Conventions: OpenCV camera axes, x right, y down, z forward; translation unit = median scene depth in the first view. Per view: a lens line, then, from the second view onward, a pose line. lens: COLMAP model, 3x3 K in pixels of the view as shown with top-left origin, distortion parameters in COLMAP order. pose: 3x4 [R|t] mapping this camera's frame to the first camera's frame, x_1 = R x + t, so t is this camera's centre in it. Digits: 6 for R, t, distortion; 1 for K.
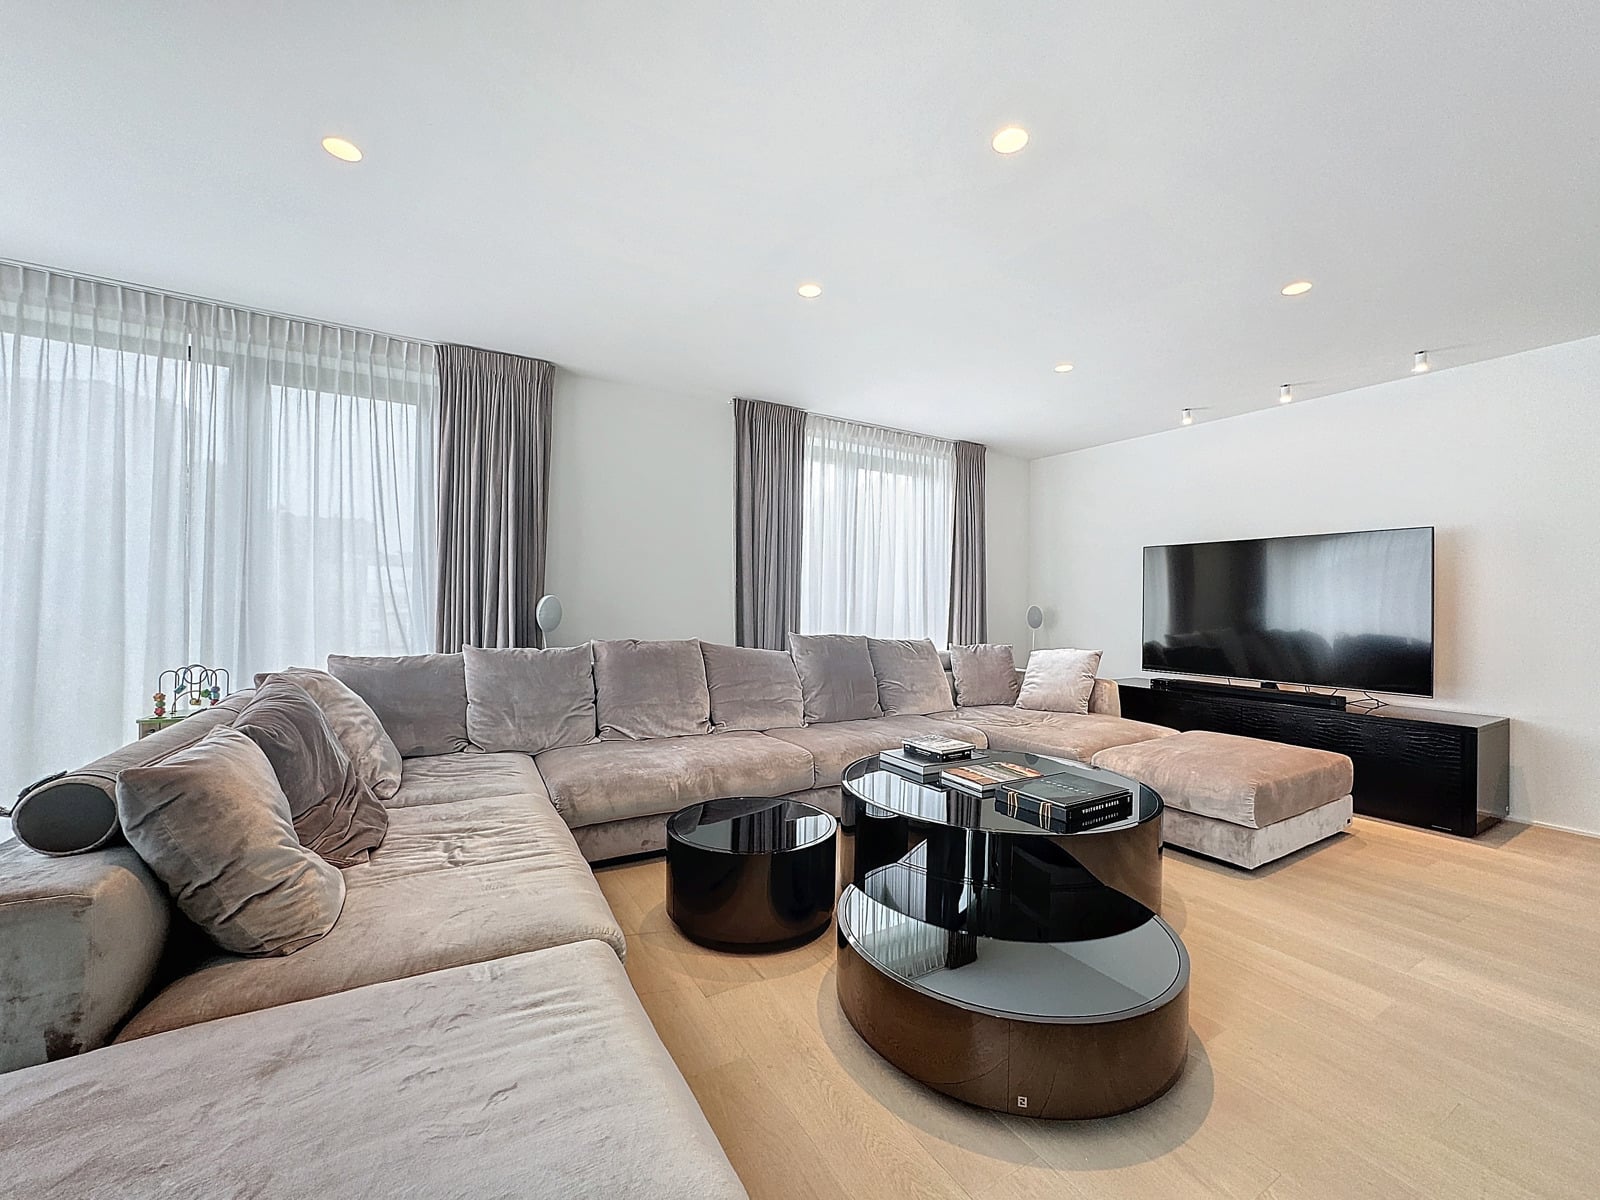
lens RADIAL K [[651.0, 0, 797.8], [0, 651.0, 599.3], [0, 0, 1]] dist [-0.014838, 0.003706]
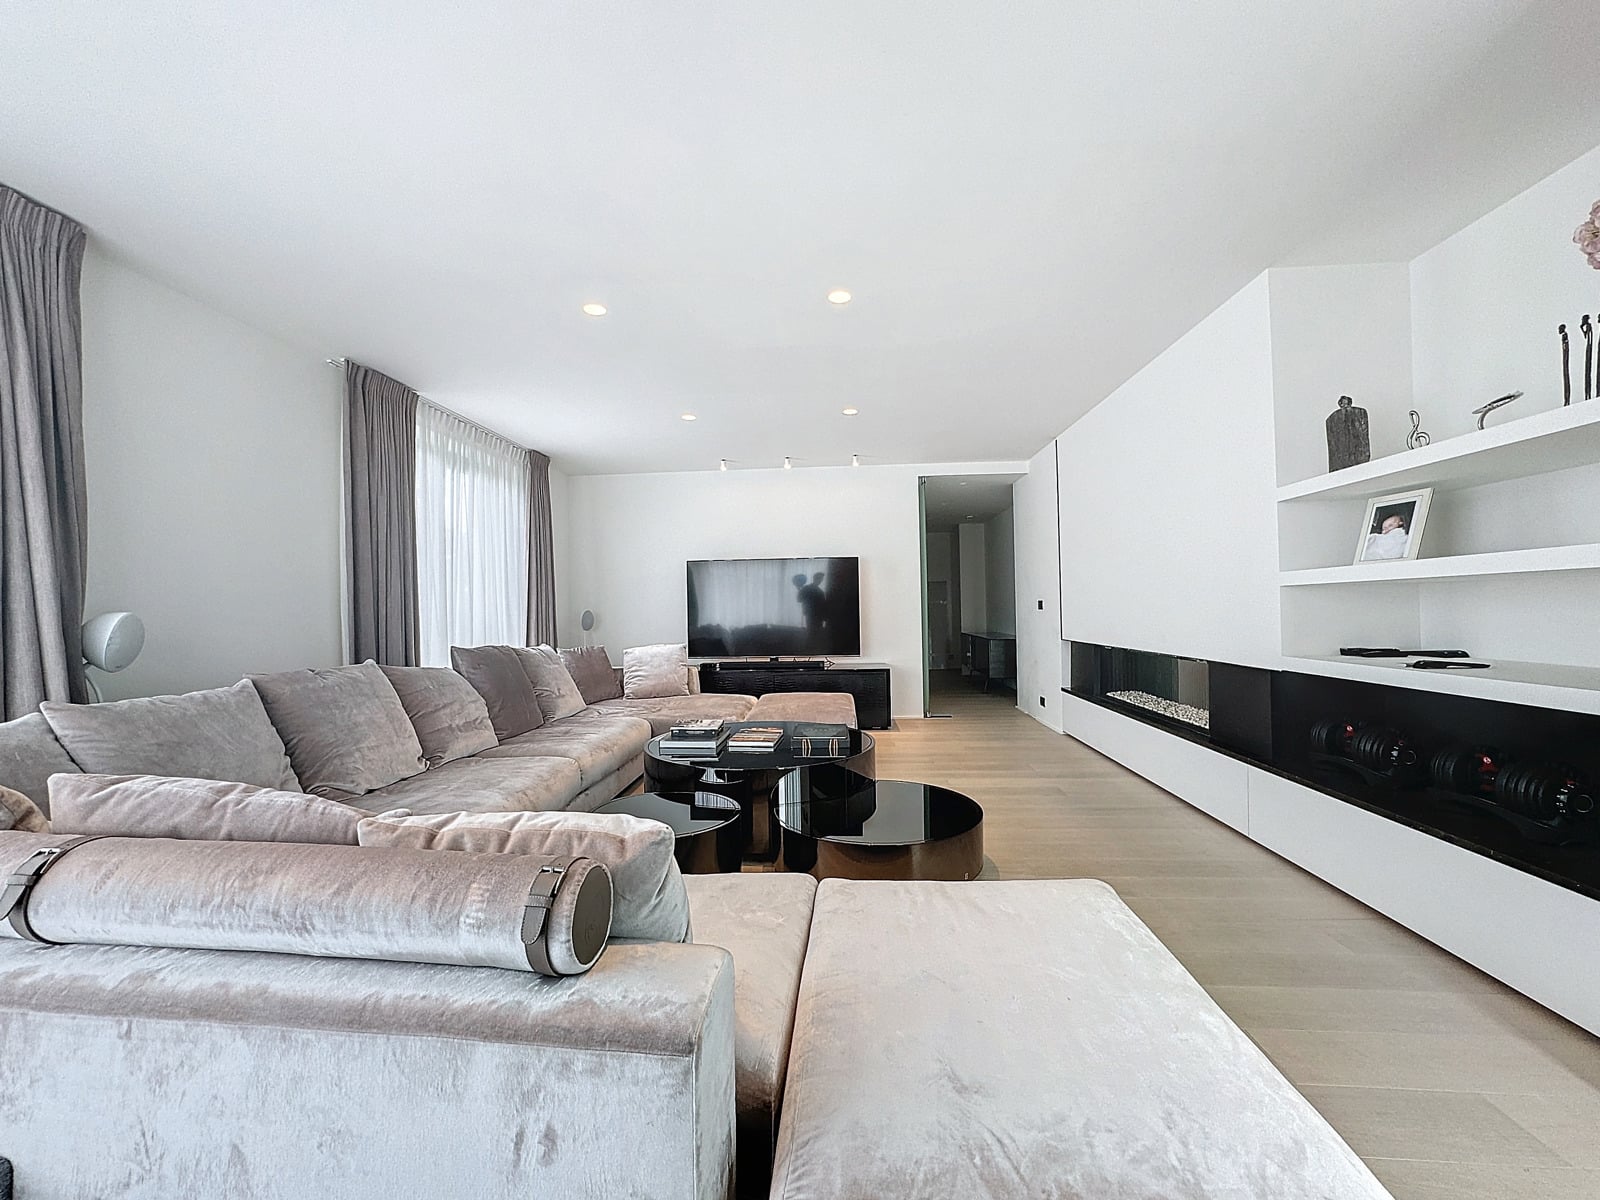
lens RADIAL K [[651.0, 0, 797.4], [0, 651.0, 603.0], [0, 0, 1]] dist [-0.014838, 0.003706]
pose [[0.572607, -0.017832, 0.819636, -0.430533], [0.016844, 0.999808, 0.009984, -0.009074], [-0.819657, 0.008089, 0.572797, 0.095025]]
